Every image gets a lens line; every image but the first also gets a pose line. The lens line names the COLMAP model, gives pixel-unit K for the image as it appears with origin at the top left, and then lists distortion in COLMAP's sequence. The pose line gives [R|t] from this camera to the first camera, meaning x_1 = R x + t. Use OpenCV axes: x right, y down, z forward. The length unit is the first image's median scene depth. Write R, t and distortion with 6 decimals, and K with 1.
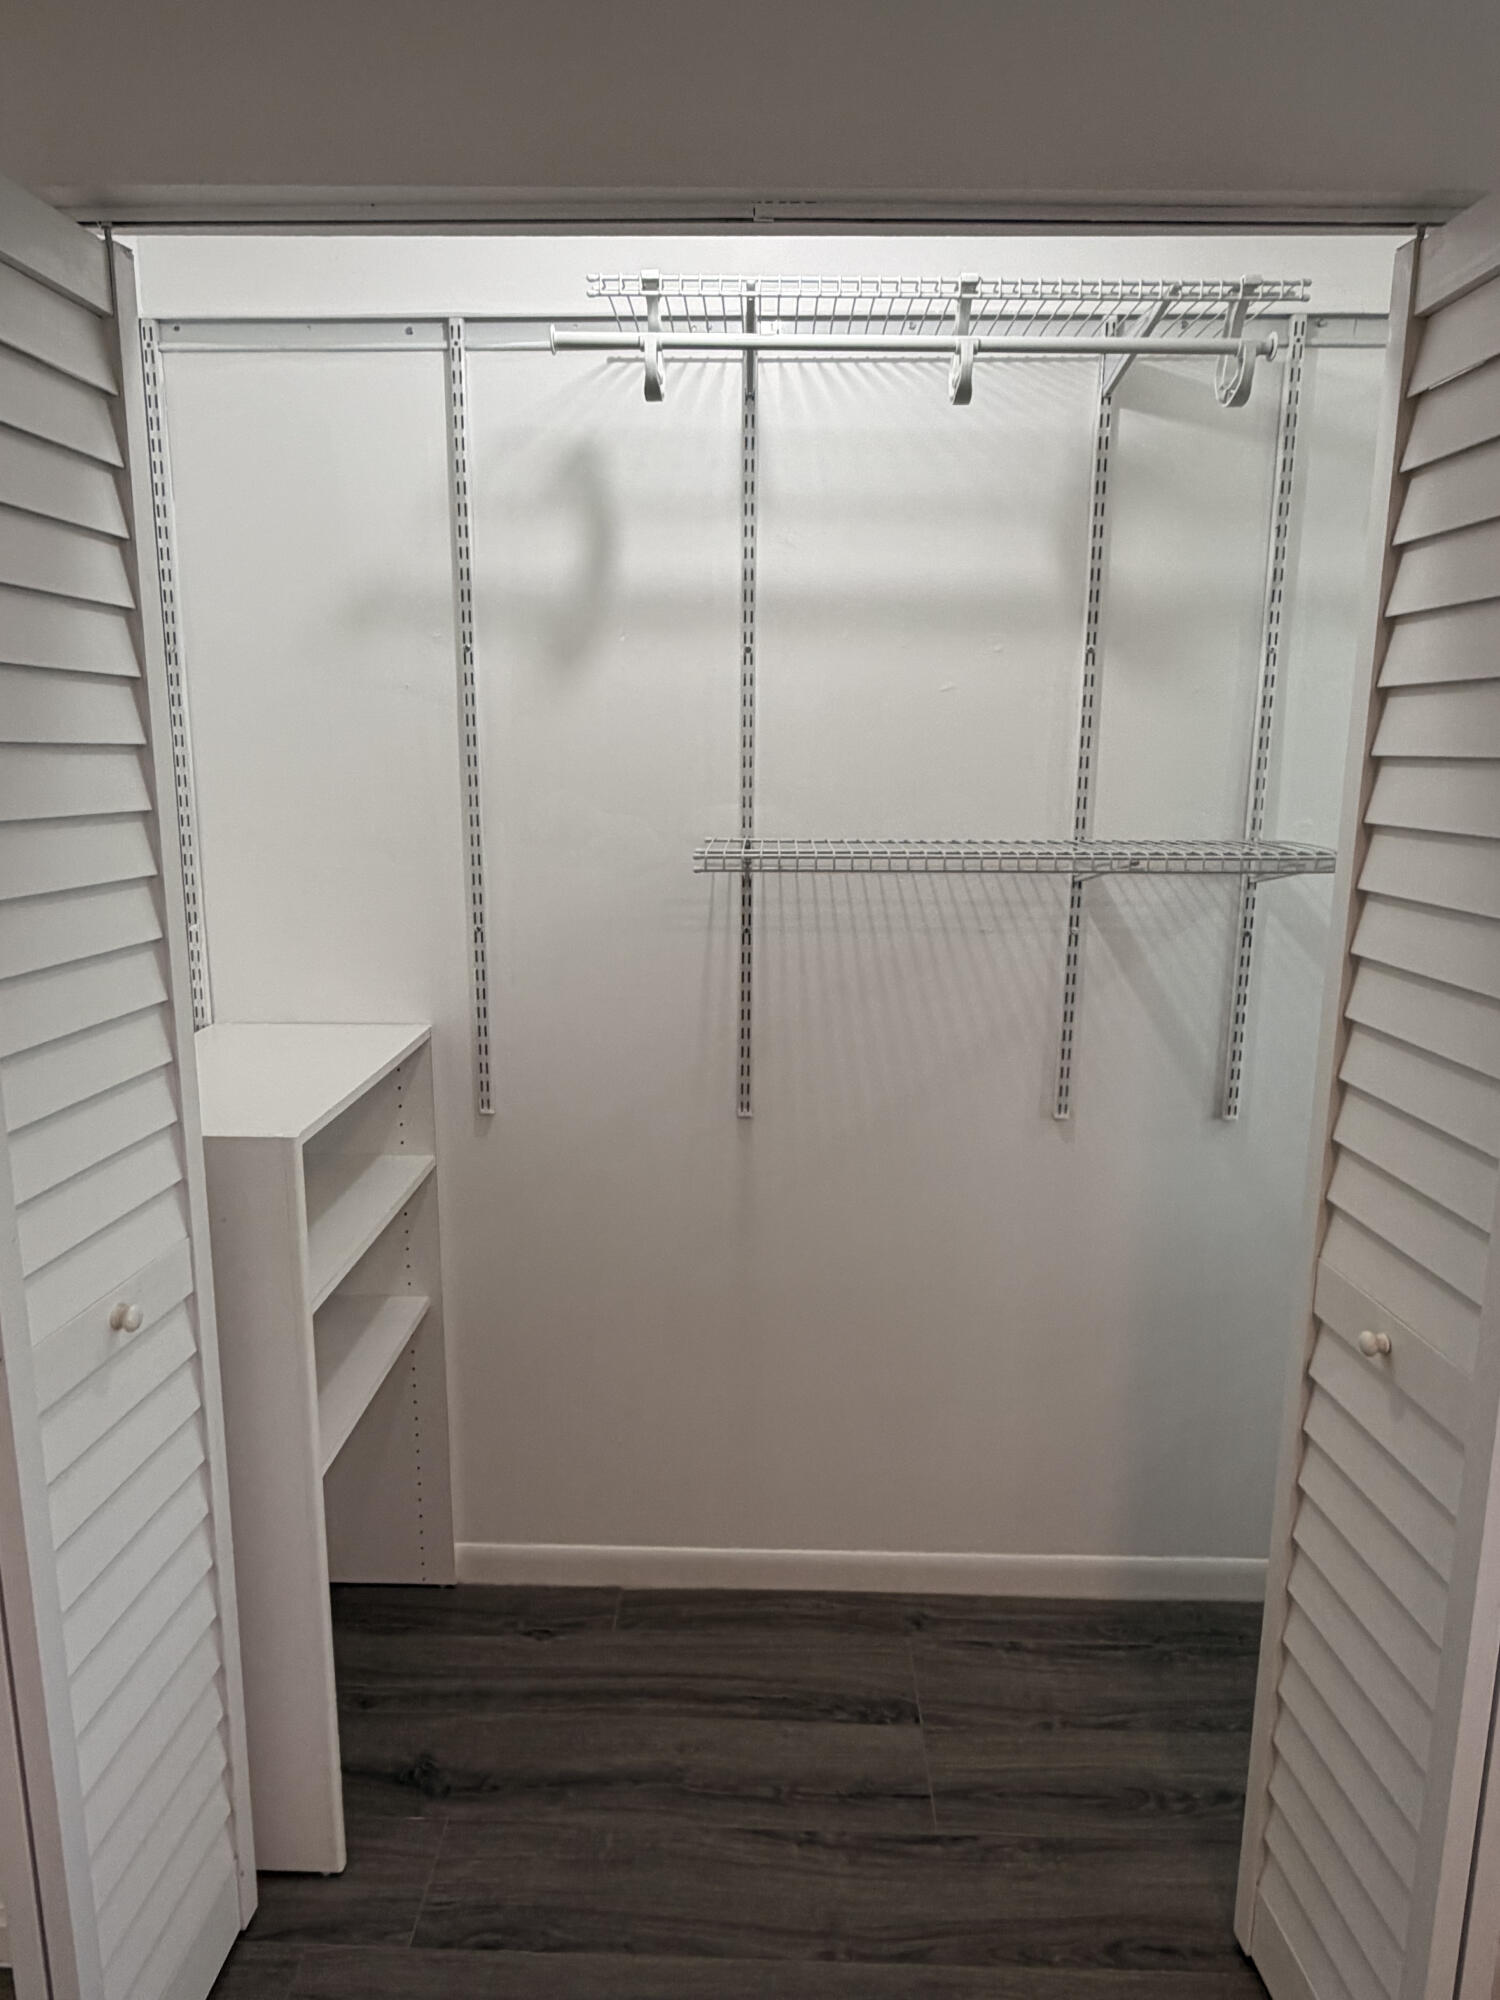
lens RADIAL K [[1272.7, 0, 733.7], [0, 1272.7, 998.9], [0, 0, 1]] dist [0.001185, 0.000070]
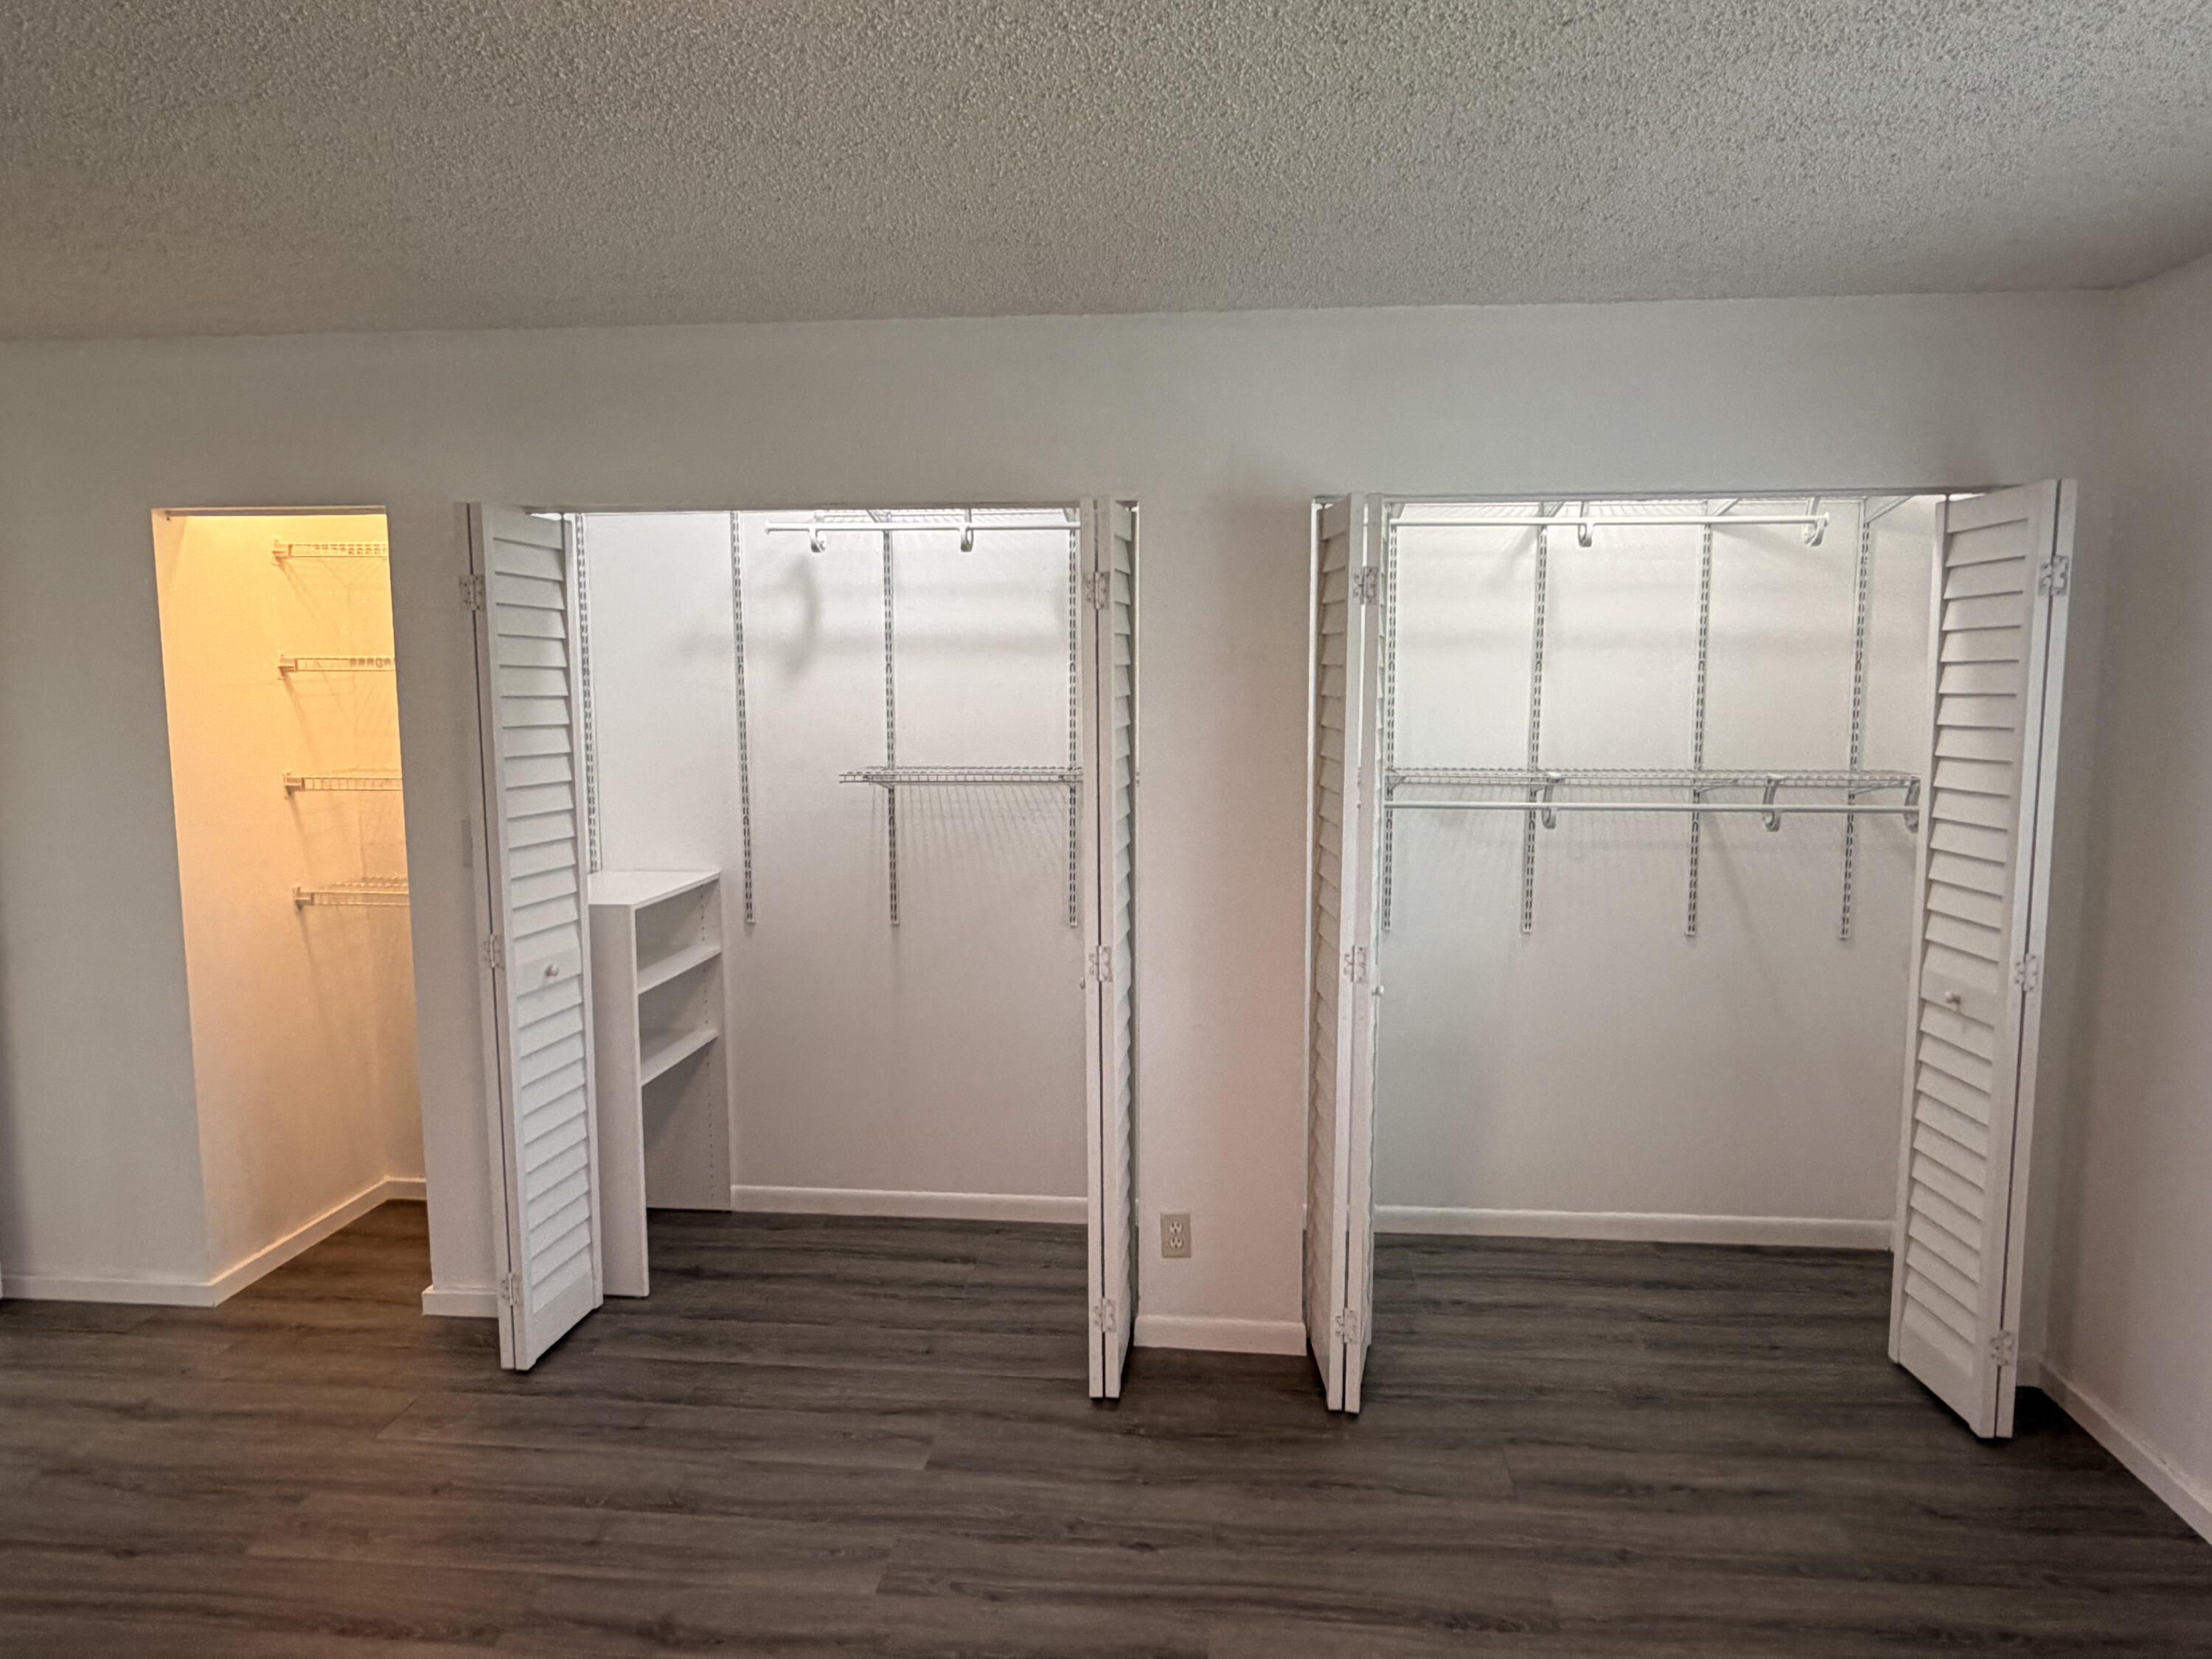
lens RADIAL K [[1407.7, 0, 1105.0], [0, 1407.7, 829.3], [0, 0, 1]] dist [0.001185, 0.000070]
pose [[0.997770, -0.000405, -0.066752, 0.459356], [-0.005556, 0.996008, -0.089092, 0.143794], [0.066521, 0.089264, 0.993784, -0.988490]]
